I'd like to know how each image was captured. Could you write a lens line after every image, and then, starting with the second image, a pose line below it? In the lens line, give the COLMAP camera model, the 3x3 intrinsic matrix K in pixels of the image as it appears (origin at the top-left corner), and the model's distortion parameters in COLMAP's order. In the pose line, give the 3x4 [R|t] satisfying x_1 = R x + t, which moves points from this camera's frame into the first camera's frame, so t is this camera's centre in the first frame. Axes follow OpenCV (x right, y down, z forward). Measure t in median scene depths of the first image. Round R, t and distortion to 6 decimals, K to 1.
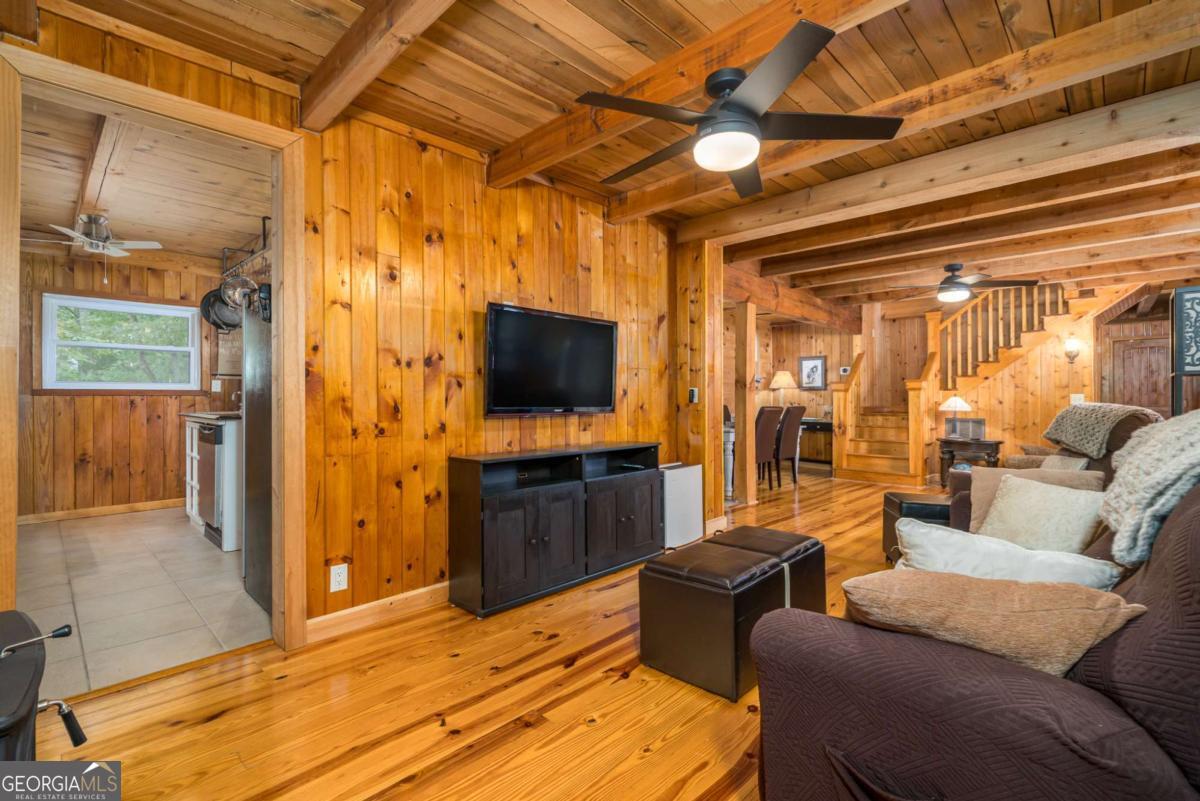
lens RADIAL K [[537.0, 0, 608.2], [0, 537.0, 402.0], [0, 0, 1]] dist [0.000254, 0.000051]
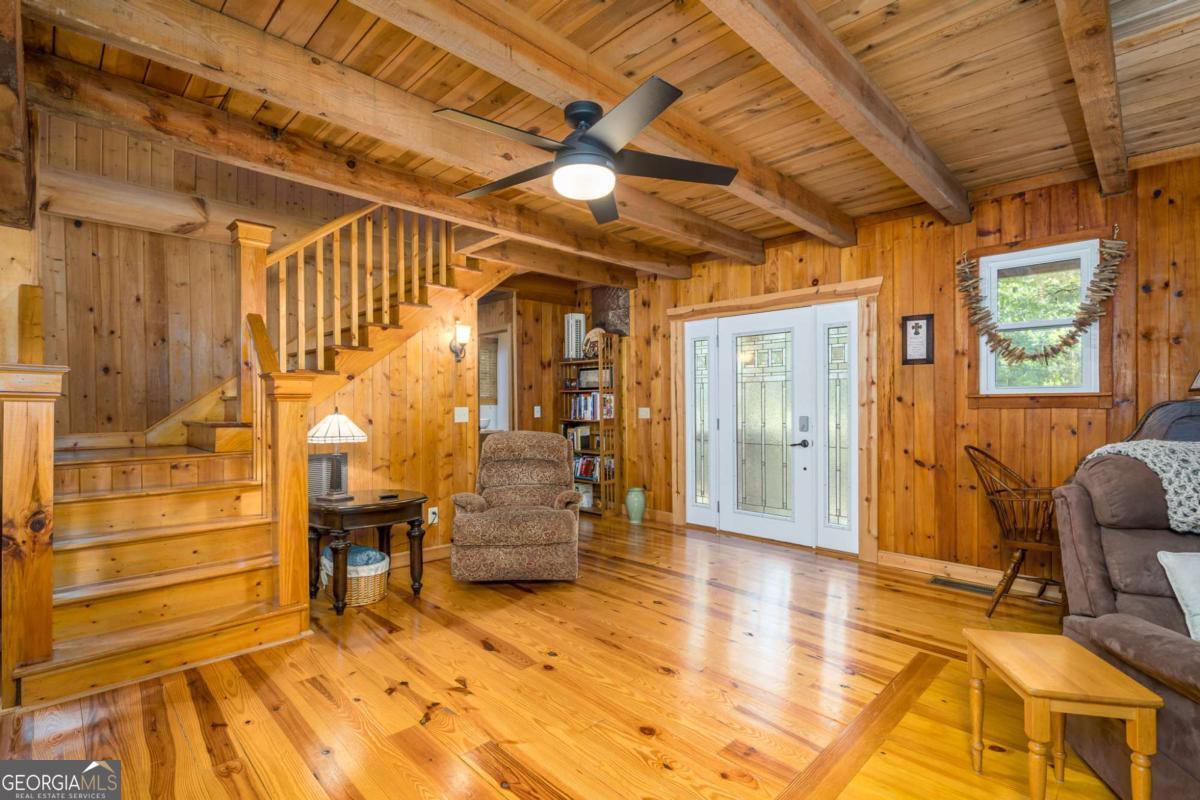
lens RADIAL K [[555.5, 0, 600.1], [0, 555.5, 405.8], [0, 0, 1]] dist [0.001251, -0.000241]
pose [[0.025277, -0.005731, 0.999664, 0.169206], [0.001946, 0.999982, 0.005684, -0.020171], [-0.999679, 0.001801, 0.025288, 0.813458]]
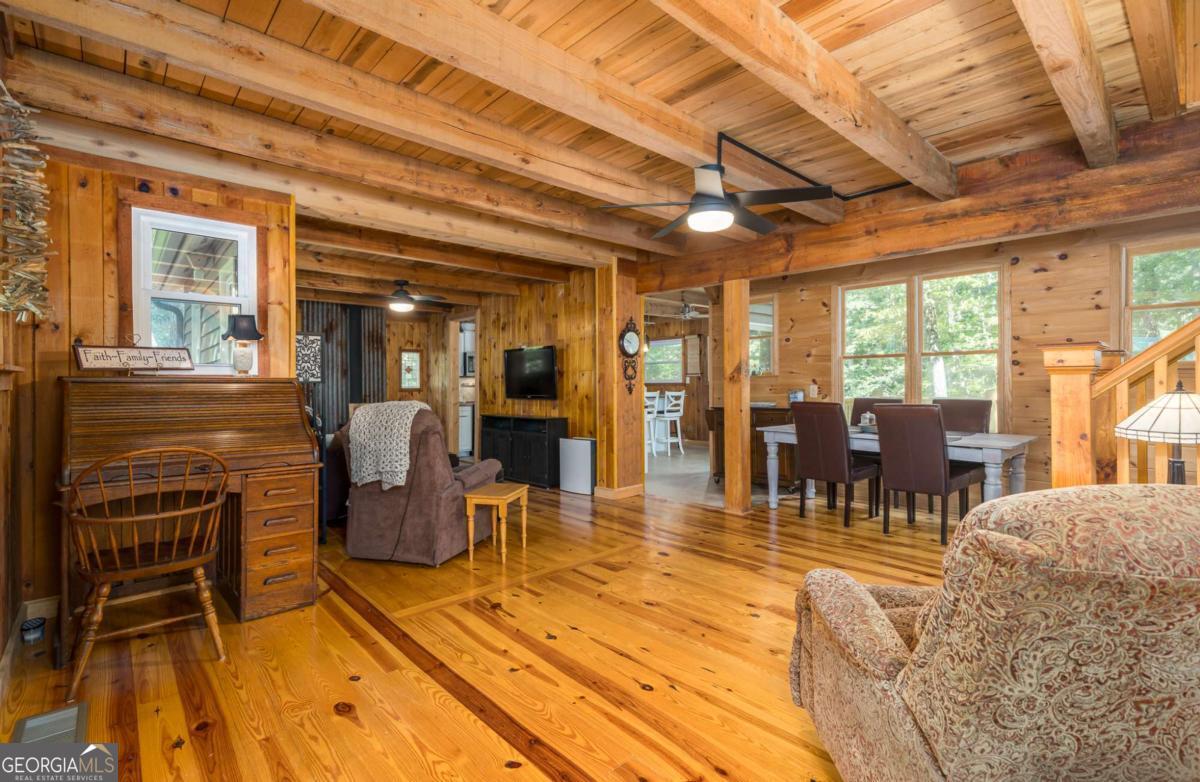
lens RADIAL K [[548.8, 0, 605.4], [0, 548.8, 384.4], [0, 0, 1]] dist [0.001398, 0.000244]
pose [[-0.064697, 0.000973, -0.997904, 1.040214], [0.003332, 0.999994, 0.000759, -0.016422], [0.997899, -0.003276, -0.064700, 0.769227]]
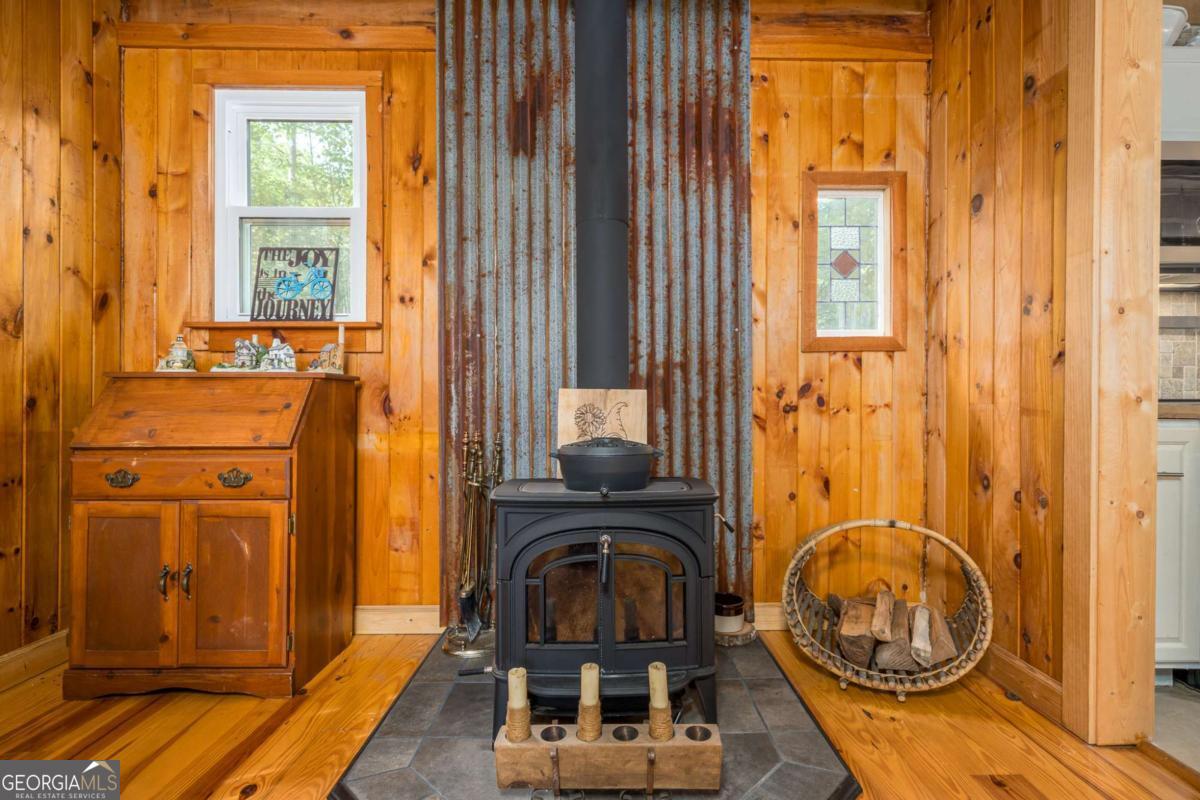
lens RADIAL K [[570.5, 0, 624.0], [0, 570.5, 403.1], [0, 0, 1]] dist [0.000038, -0.000107]
pose [[-0.700592, 0.002621, -0.713557, -0.013022], [-0.000309, 0.999992, 0.003976, 0.033108], [0.713562, 0.003006, -0.700586, 0.312080]]
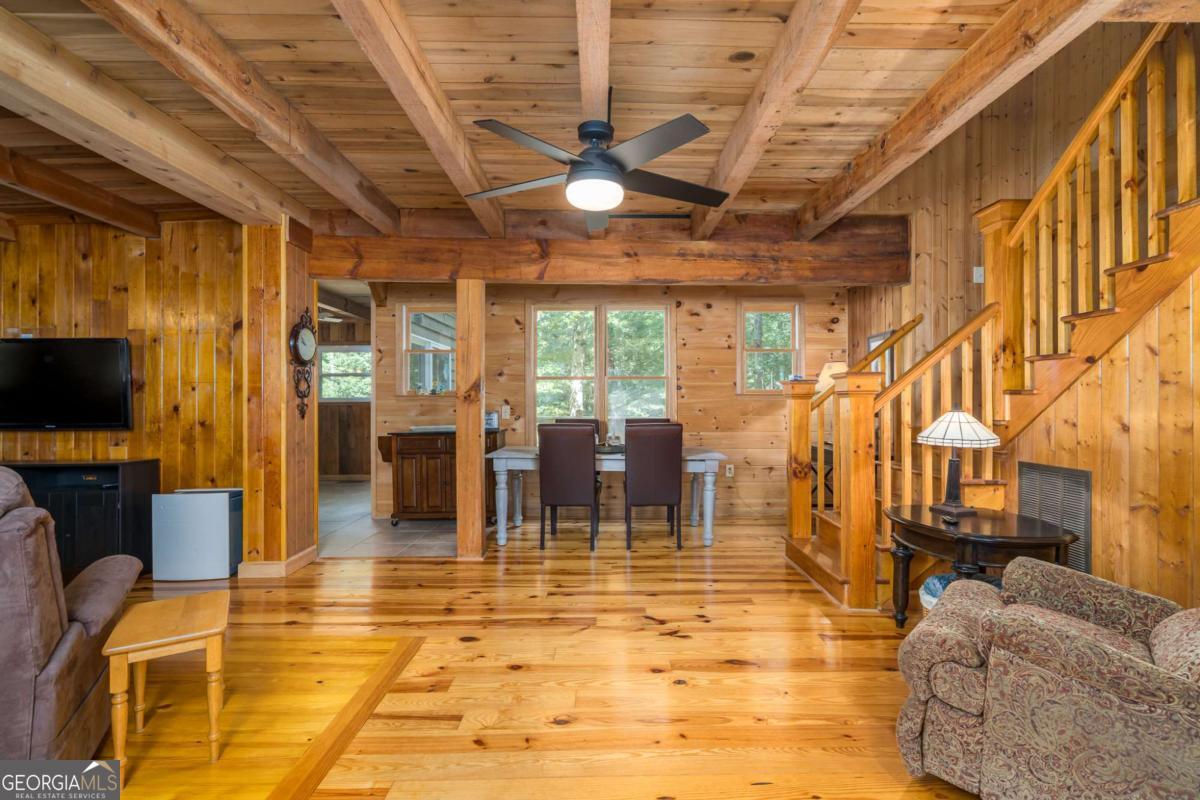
lens RADIAL K [[537.0, 0, 608.2], [0, 537.0, 401.5], [0, 0, 1]] dist [0.000254, 0.000051]
pose [[0.697041, -0.004065, -0.717019, 0.815634], [0.000245, 0.999985, -0.005430, -0.015561], [0.717031, 0.003609, 0.697032, 0.573443]]
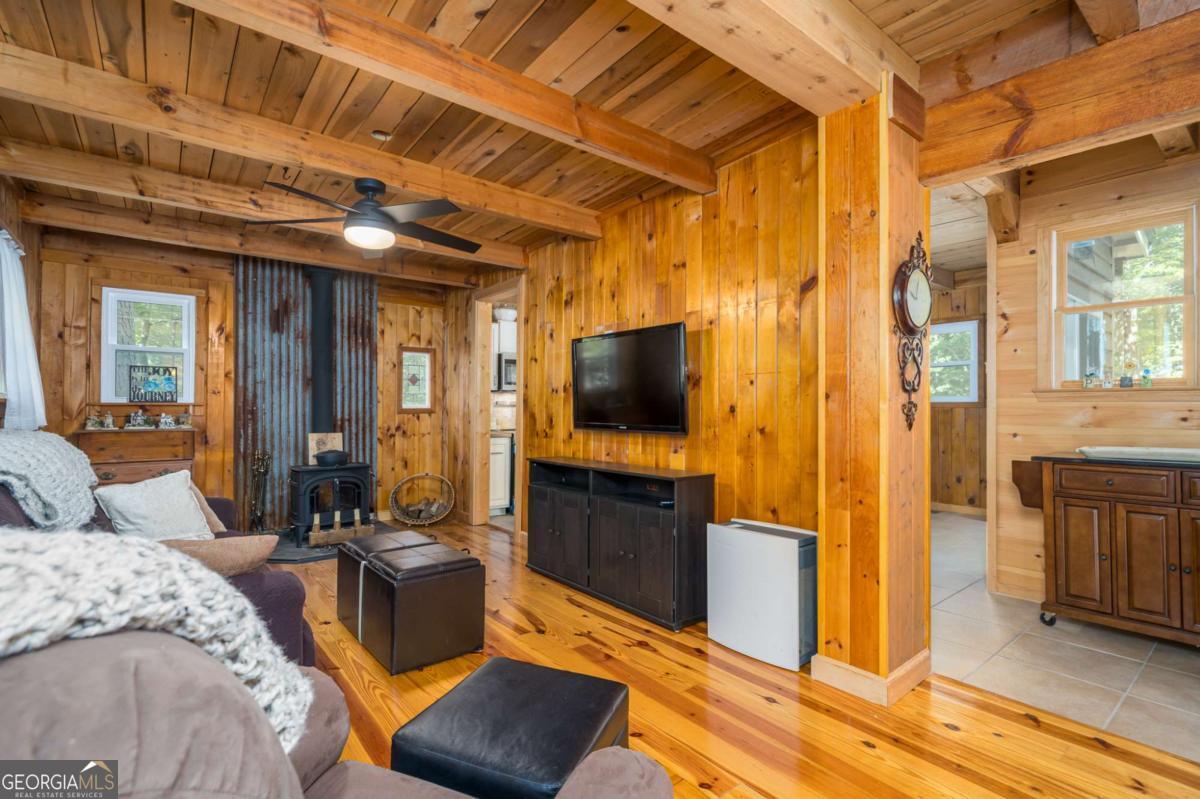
lens RADIAL K [[555.5, 0, 600.1], [0, 555.5, 405.3], [0, 0, 1]] dist [0.001251, -0.000241]
pose [[-0.135470, 0.000067, -0.990781, 0.519410], [-0.004585, 0.999989, 0.000695, -0.014216], [0.990771, 0.004637, -0.135468, 0.598976]]
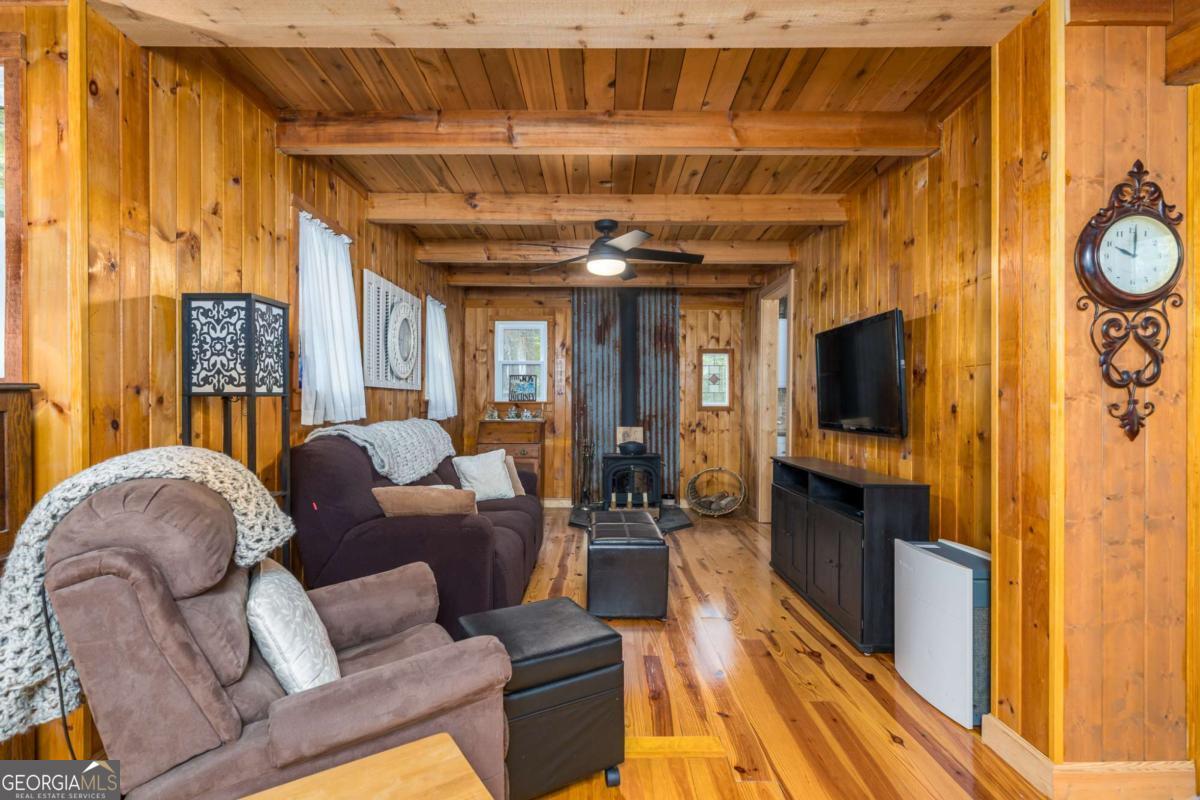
lens RADIAL K [[581.5, 0, 599.1], [0, 581.5, 402.7], [0, 0, 1]] dist [0.001746, 0.000011]
pose [[-0.726157, 0.000543, -0.687529, 0.499639], [-0.002603, 0.999990, 0.003539, -0.016429], [0.687524, 0.004360, -0.726148, 0.778308]]
